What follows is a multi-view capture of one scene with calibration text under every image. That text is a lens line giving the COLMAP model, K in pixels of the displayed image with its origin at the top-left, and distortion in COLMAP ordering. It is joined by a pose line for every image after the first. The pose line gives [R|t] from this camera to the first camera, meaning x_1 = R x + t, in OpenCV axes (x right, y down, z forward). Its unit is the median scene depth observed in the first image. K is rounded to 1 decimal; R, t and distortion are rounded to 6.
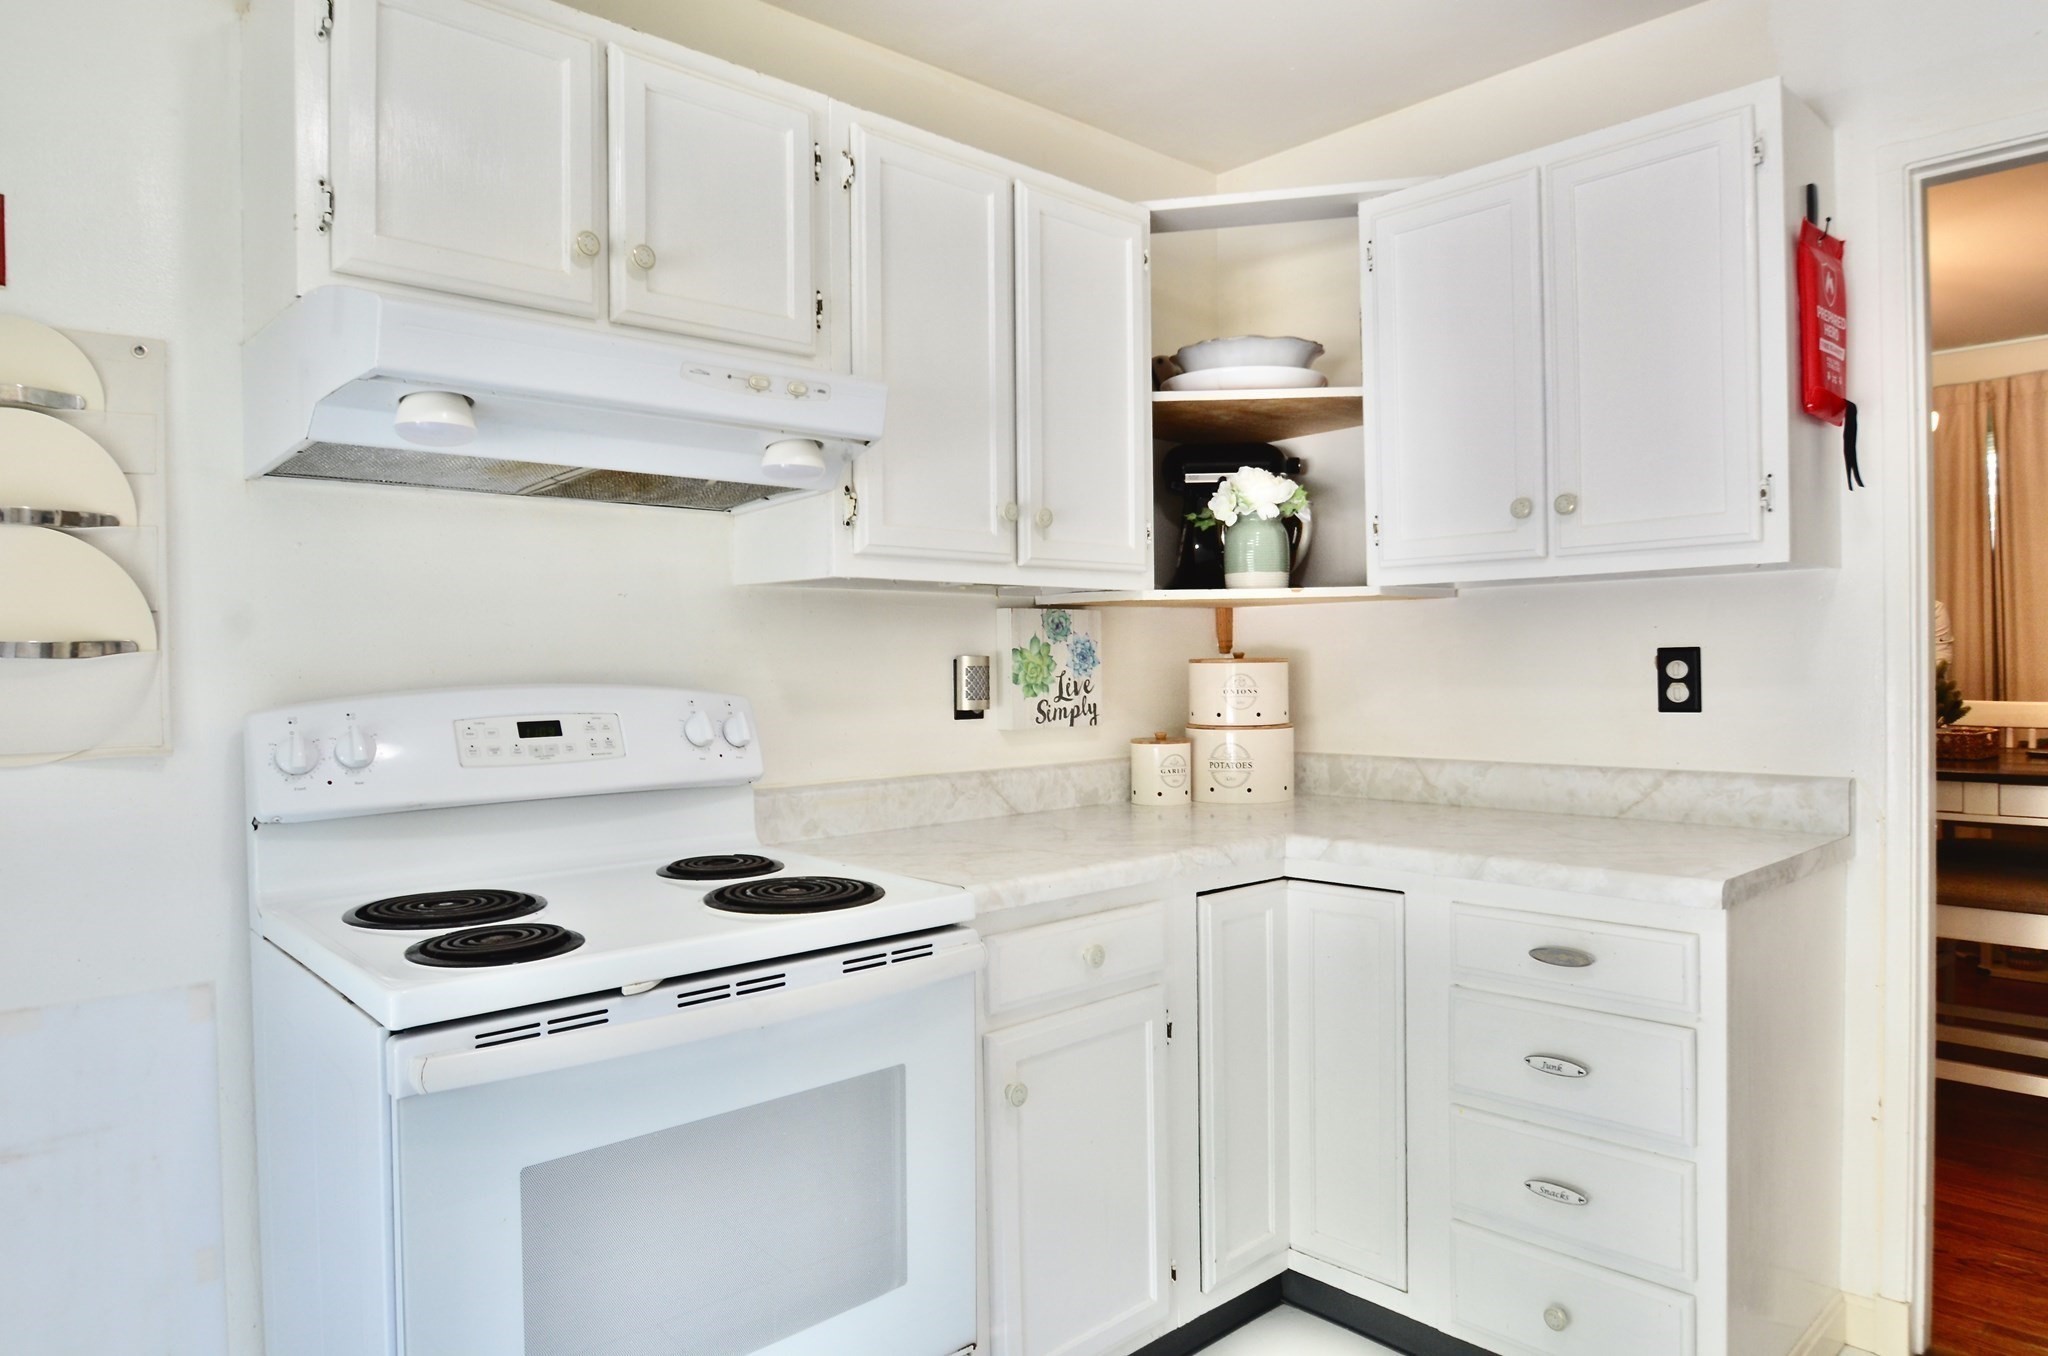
lens RADIAL K [[1283.5, 0, 1017.8], [0, 1283.5, 676.9], [0, 0, 1]] dist [-0.021867, 0.000544]
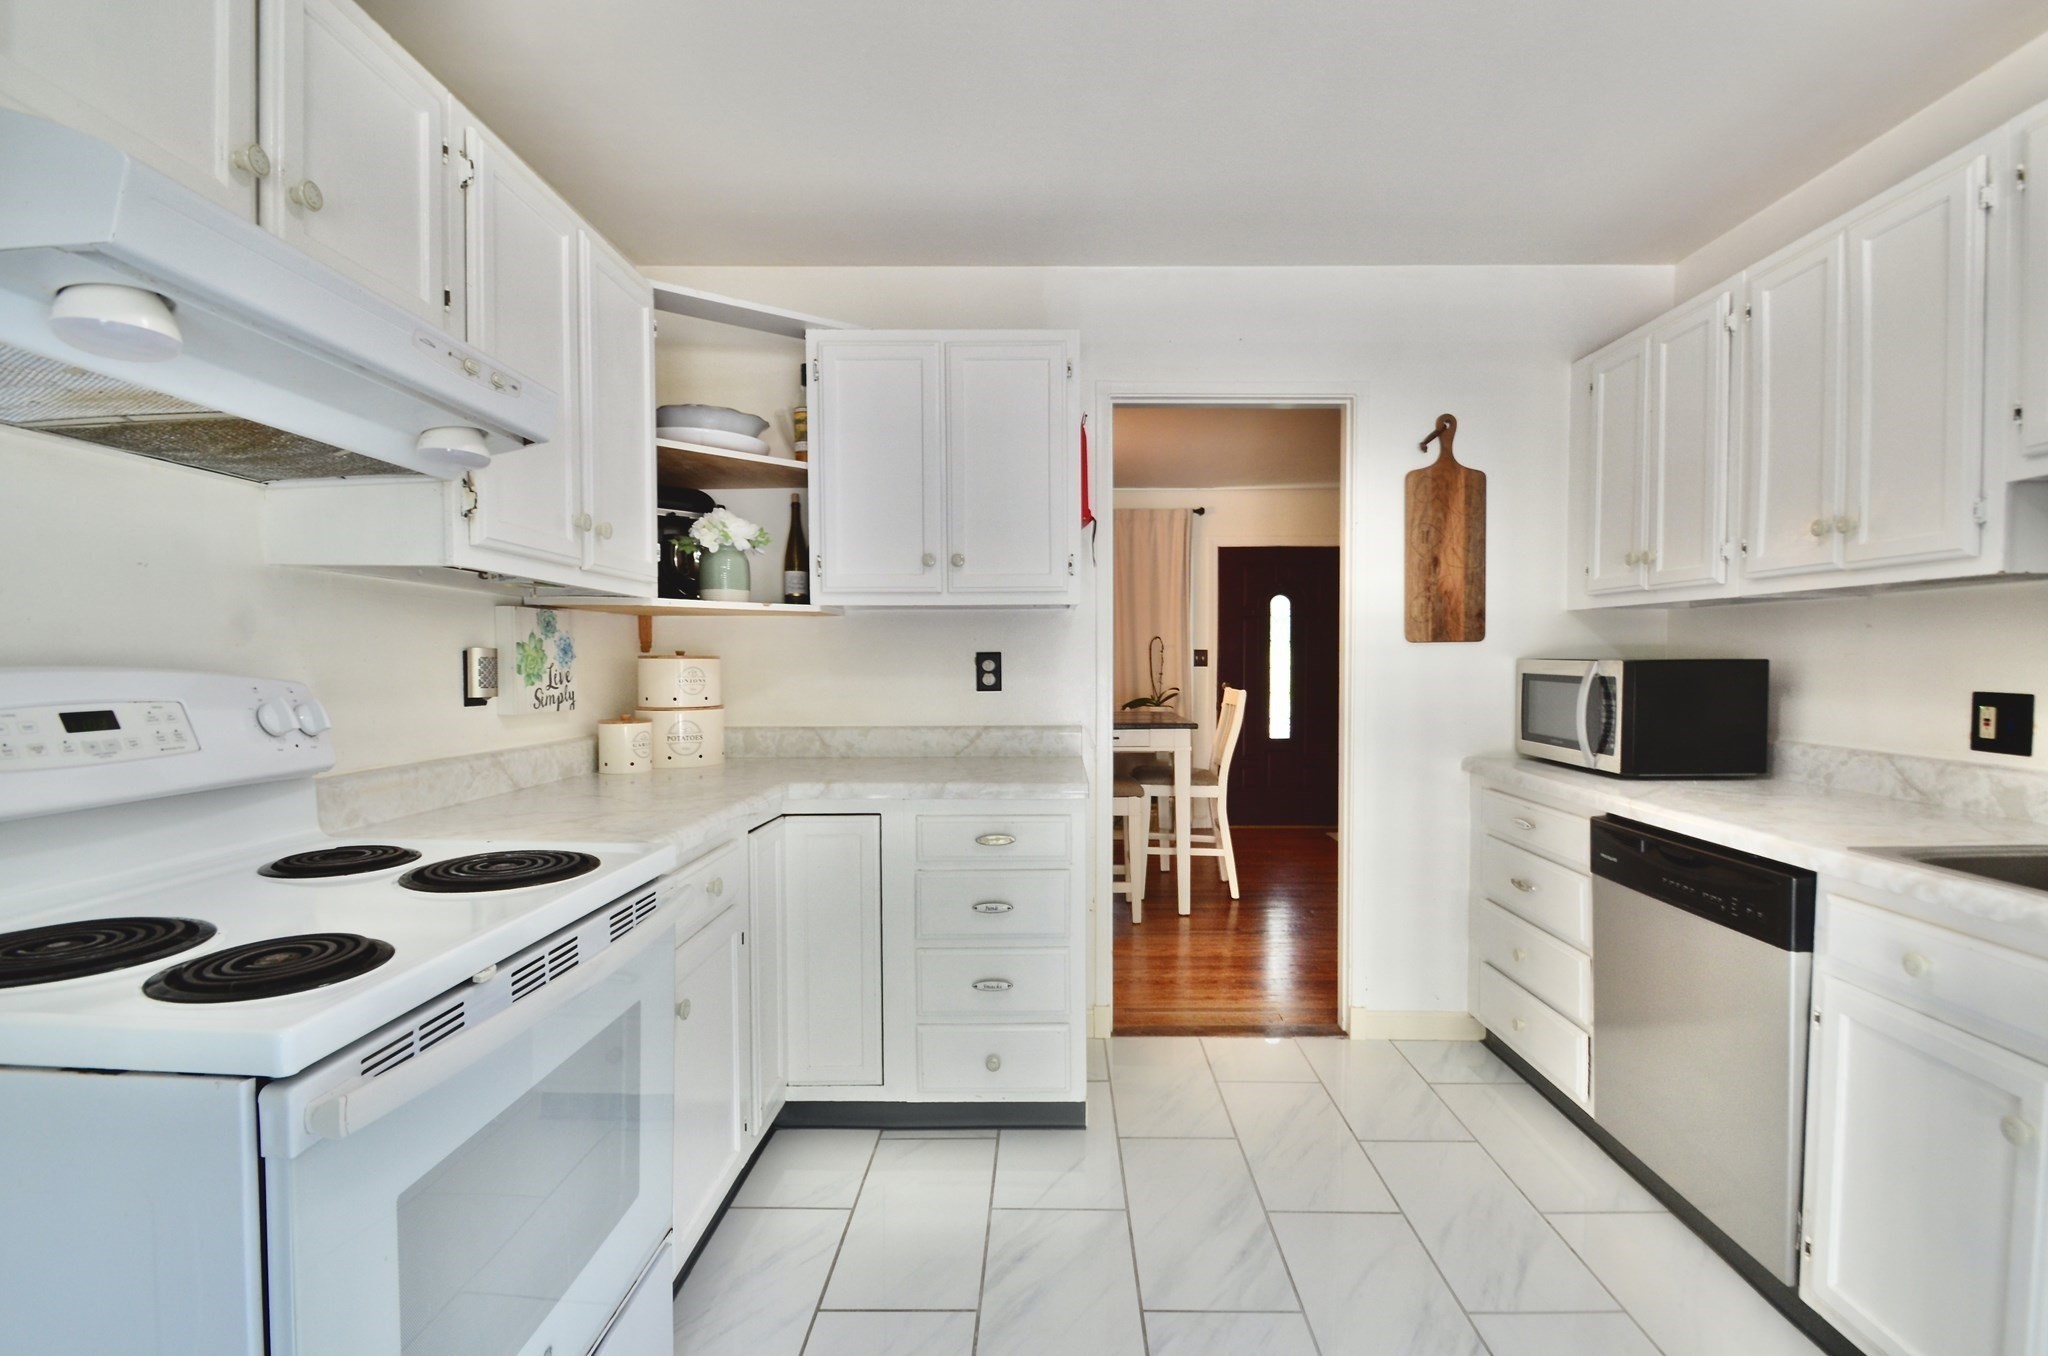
lens RADIAL K [[899.7, 0, 1075.9], [0, 899.7, 689.8], [0, 0, 1]] dist [0.012256, -0.013356]
pose [[0.684538, -0.011036, 0.728893, -0.258585], [0.001440, 0.999904, 0.013787, 0.009780], [-0.728976, -0.008388, 0.684488, 0.109371]]
